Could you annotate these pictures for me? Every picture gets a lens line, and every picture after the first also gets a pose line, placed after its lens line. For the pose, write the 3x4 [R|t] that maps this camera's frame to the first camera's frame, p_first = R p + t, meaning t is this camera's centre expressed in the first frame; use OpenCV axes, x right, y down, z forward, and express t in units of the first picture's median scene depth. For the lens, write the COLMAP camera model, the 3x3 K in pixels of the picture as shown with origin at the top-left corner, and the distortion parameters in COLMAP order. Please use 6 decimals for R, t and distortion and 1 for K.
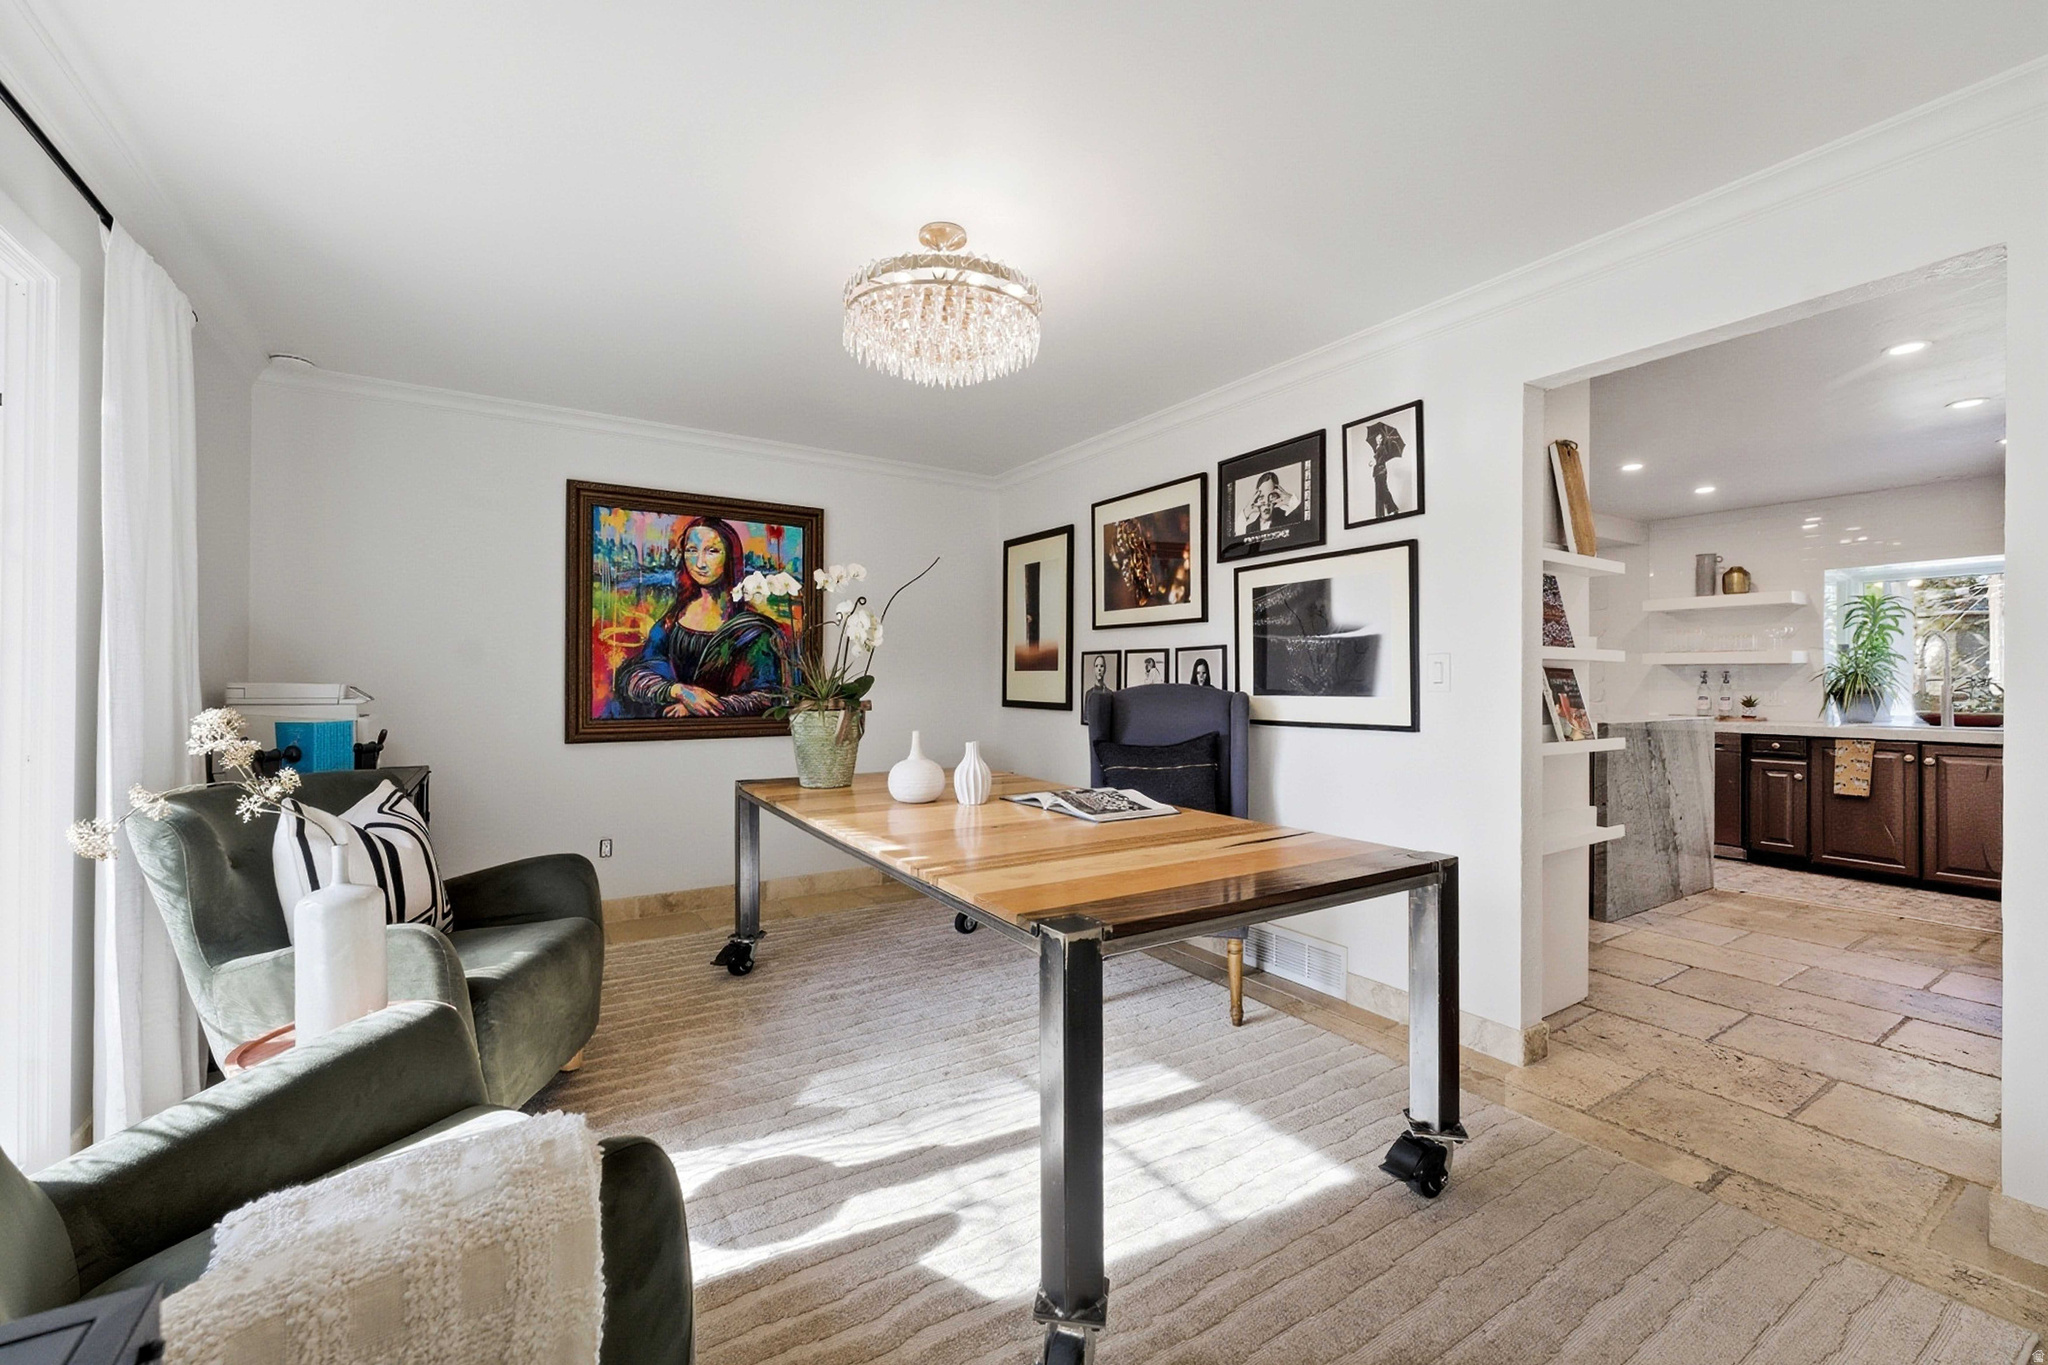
lens RADIAL K [[840.3, 0, 1007.8], [0, 840.3, 687.9], [0, 0, 1]] dist [0.001865, 0.000889]
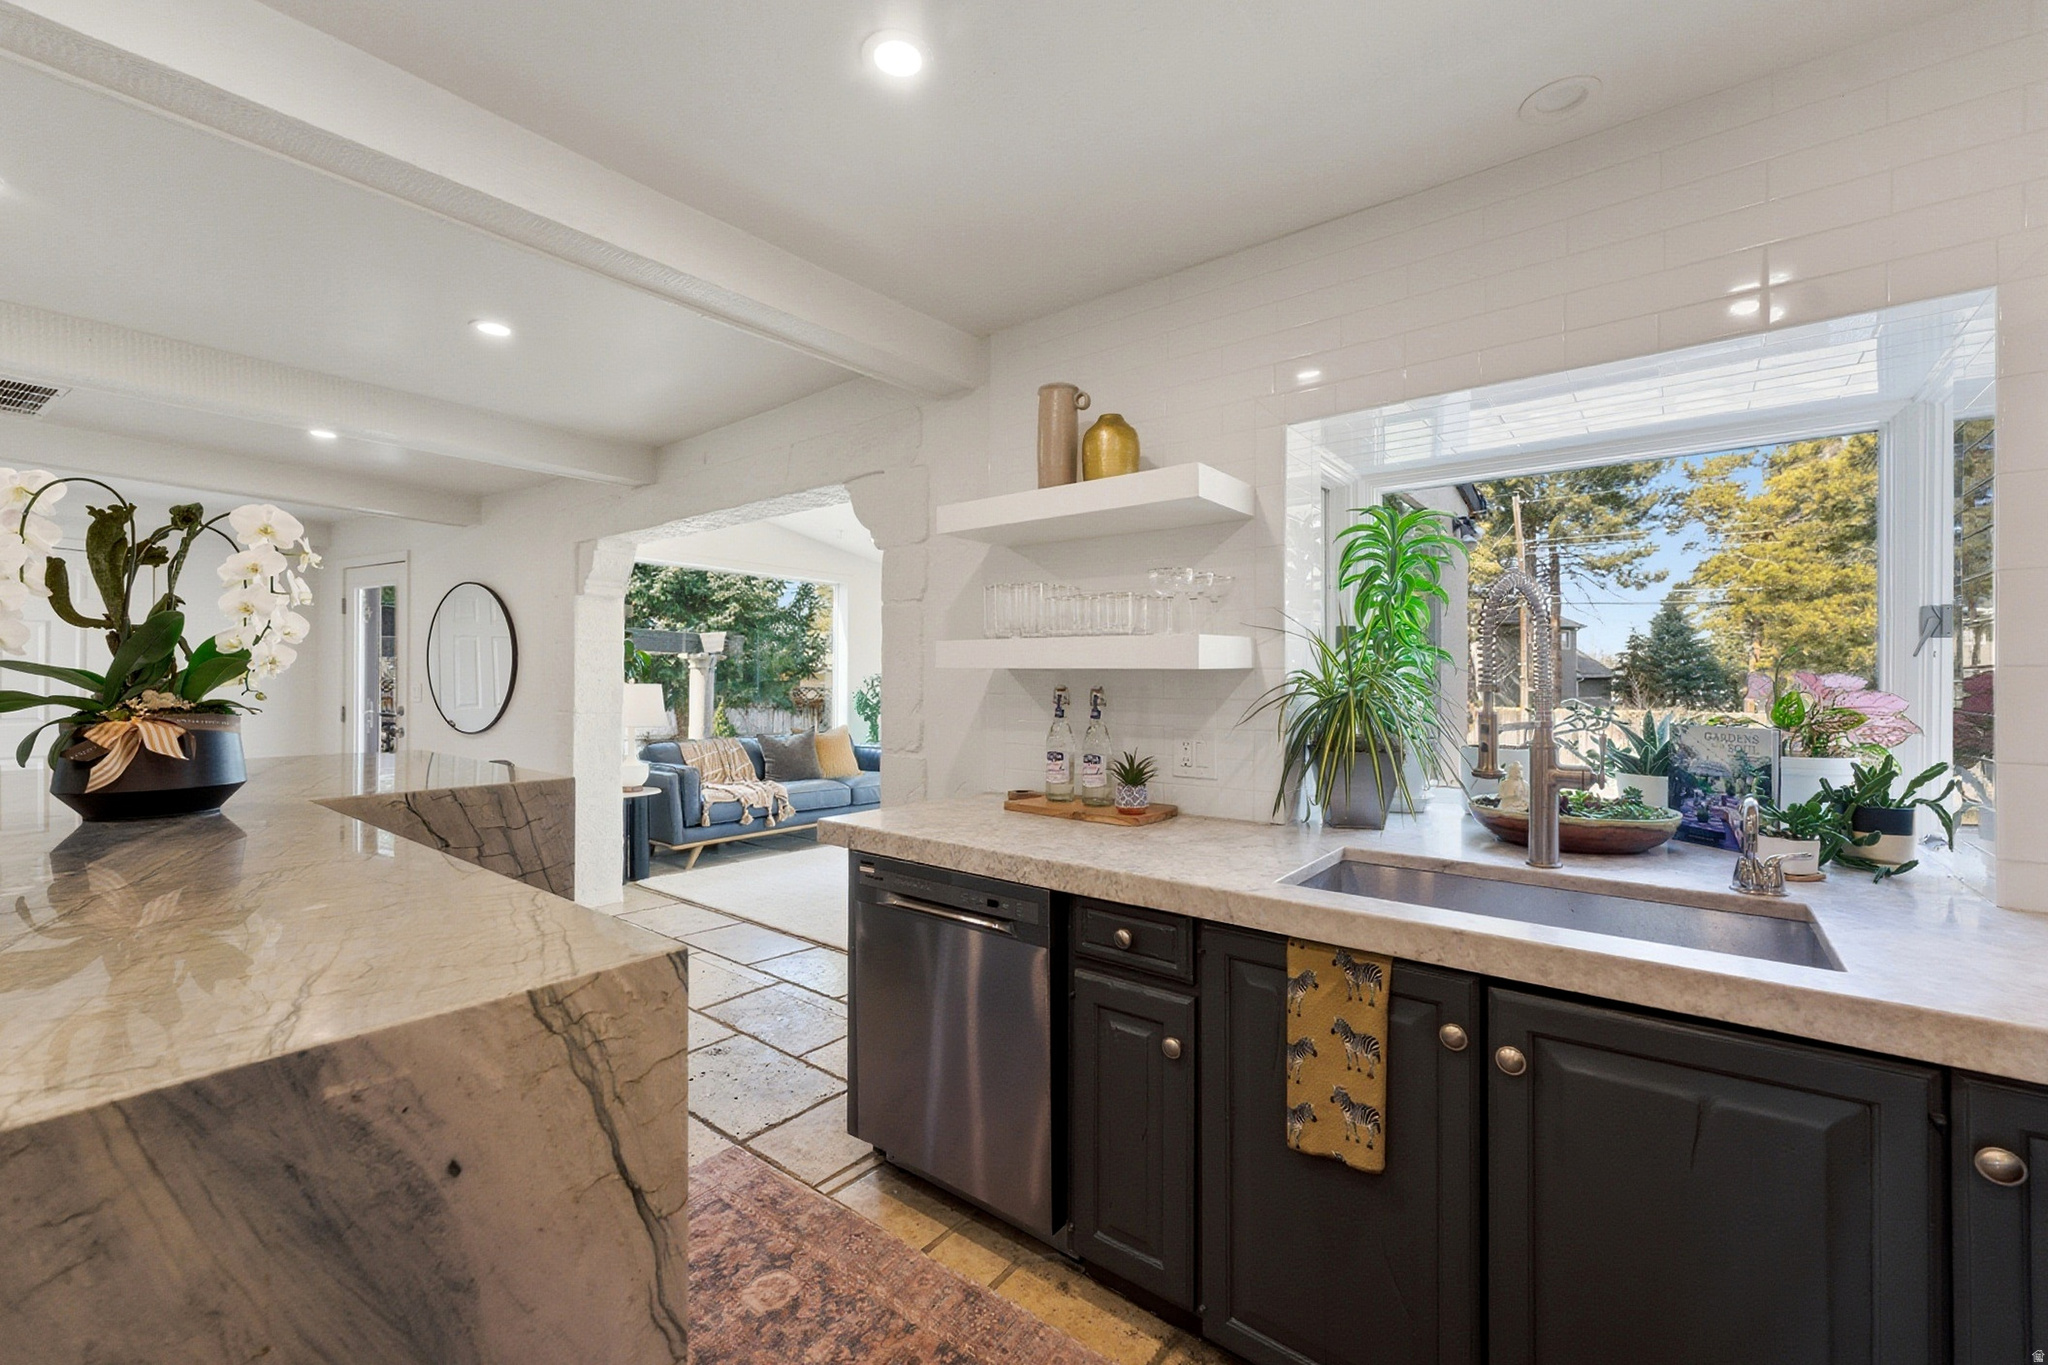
lens RADIAL K [[840.3, 0, 1012.6], [0, 840.3, 677.0], [0, 0, 1]] dist [0.001865, 0.000889]
pose [[0.950078, 0.009165, 0.311877, 0.732188], [-0.007266, 0.999947, -0.007250, -0.023156], [-0.311927, 0.004622, 0.950095, 0.677851]]
